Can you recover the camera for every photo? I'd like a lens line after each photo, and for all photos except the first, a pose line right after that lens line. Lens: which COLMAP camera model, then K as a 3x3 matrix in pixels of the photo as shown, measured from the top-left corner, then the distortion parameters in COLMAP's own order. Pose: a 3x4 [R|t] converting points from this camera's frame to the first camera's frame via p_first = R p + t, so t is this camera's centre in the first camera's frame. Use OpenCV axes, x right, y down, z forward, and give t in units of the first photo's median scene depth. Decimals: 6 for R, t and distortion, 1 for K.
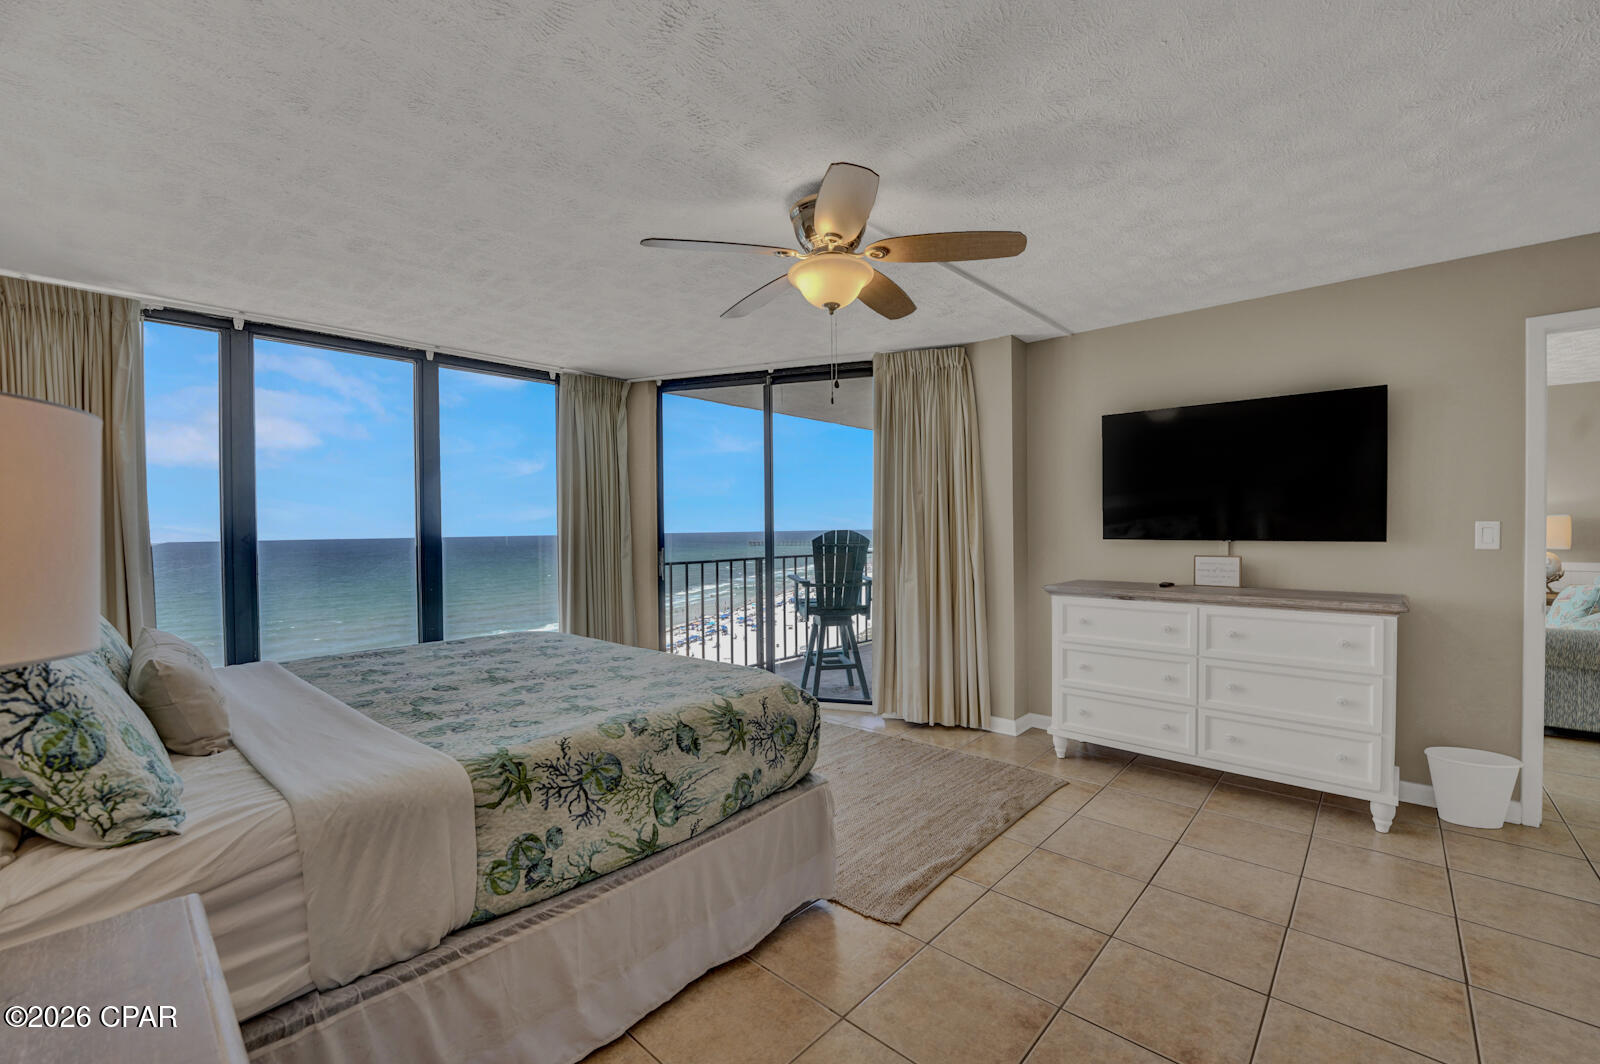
lens RADIAL K [[649.1, 0, 789.9], [0, 649.1, 535.1], [0, 0, 1]] dist [-0.028196, 0.002802]
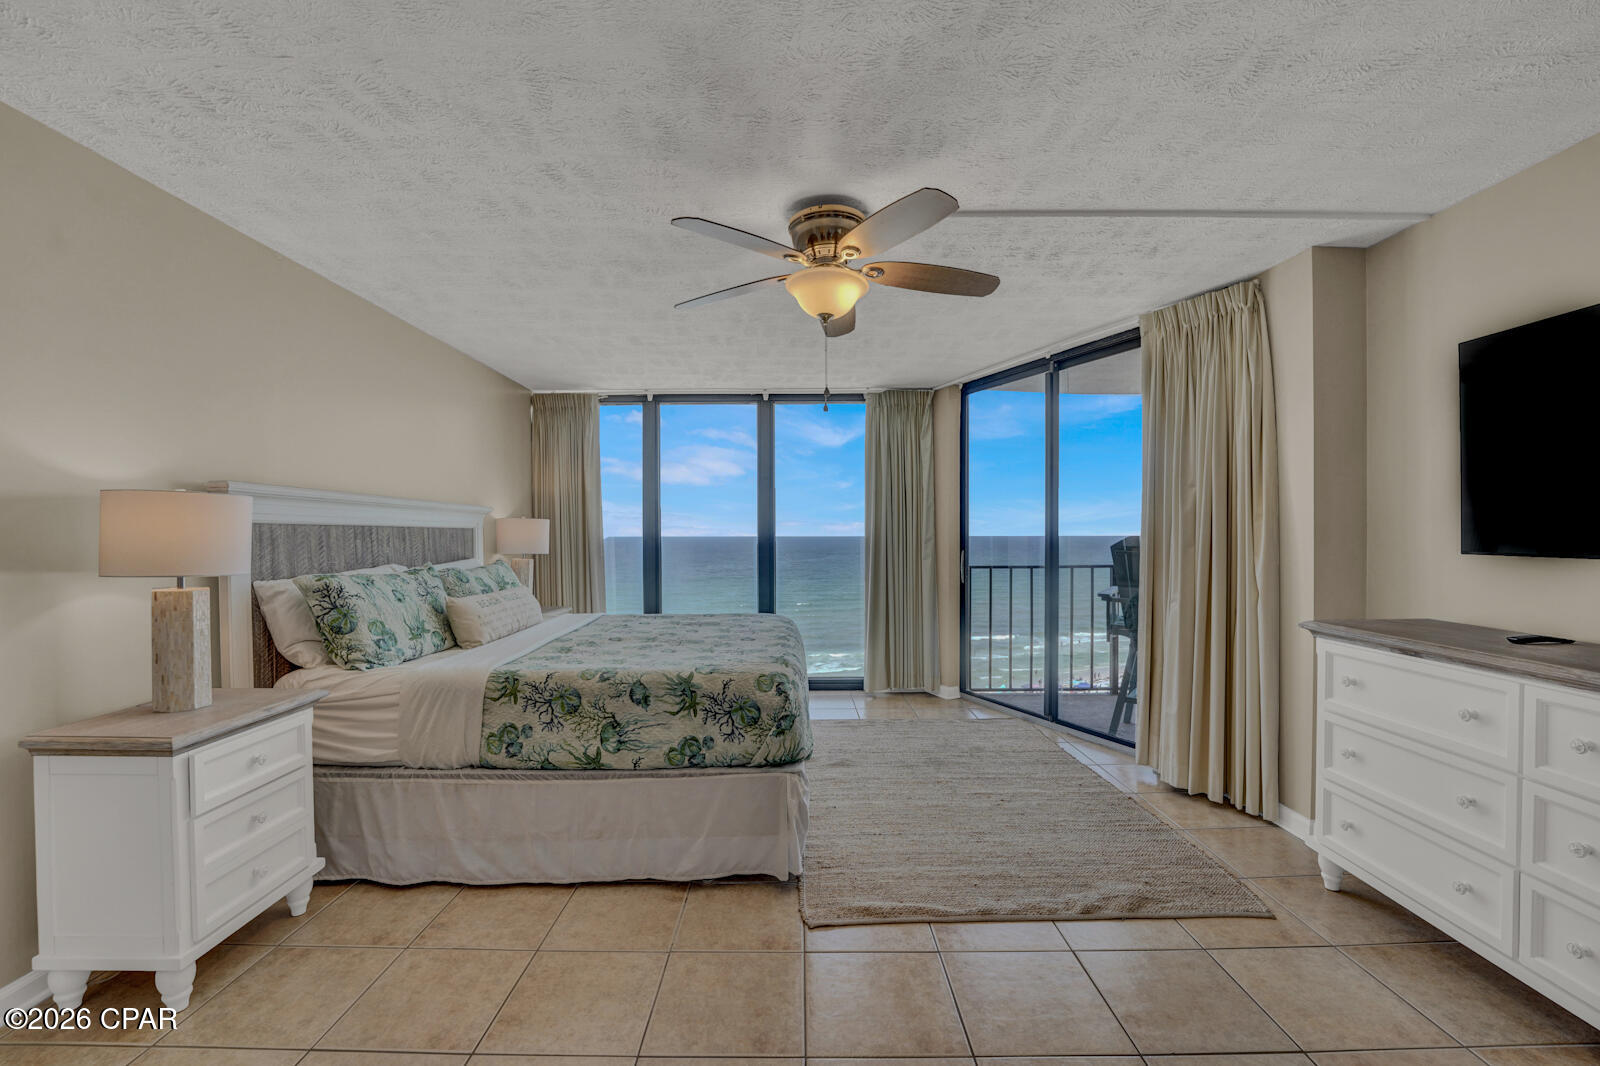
lens RADIAL K [[653.2, 0, 793.4], [0, 653.2, 536.7], [0, 0, 1]] dist [-0.023900, 0.000521]
pose [[0.684741, 0.011500, -0.728695, 0.765090], [-0.010284, 0.999928, 0.006116, -0.010322], [0.728714, 0.003306, 0.684811, 0.247604]]
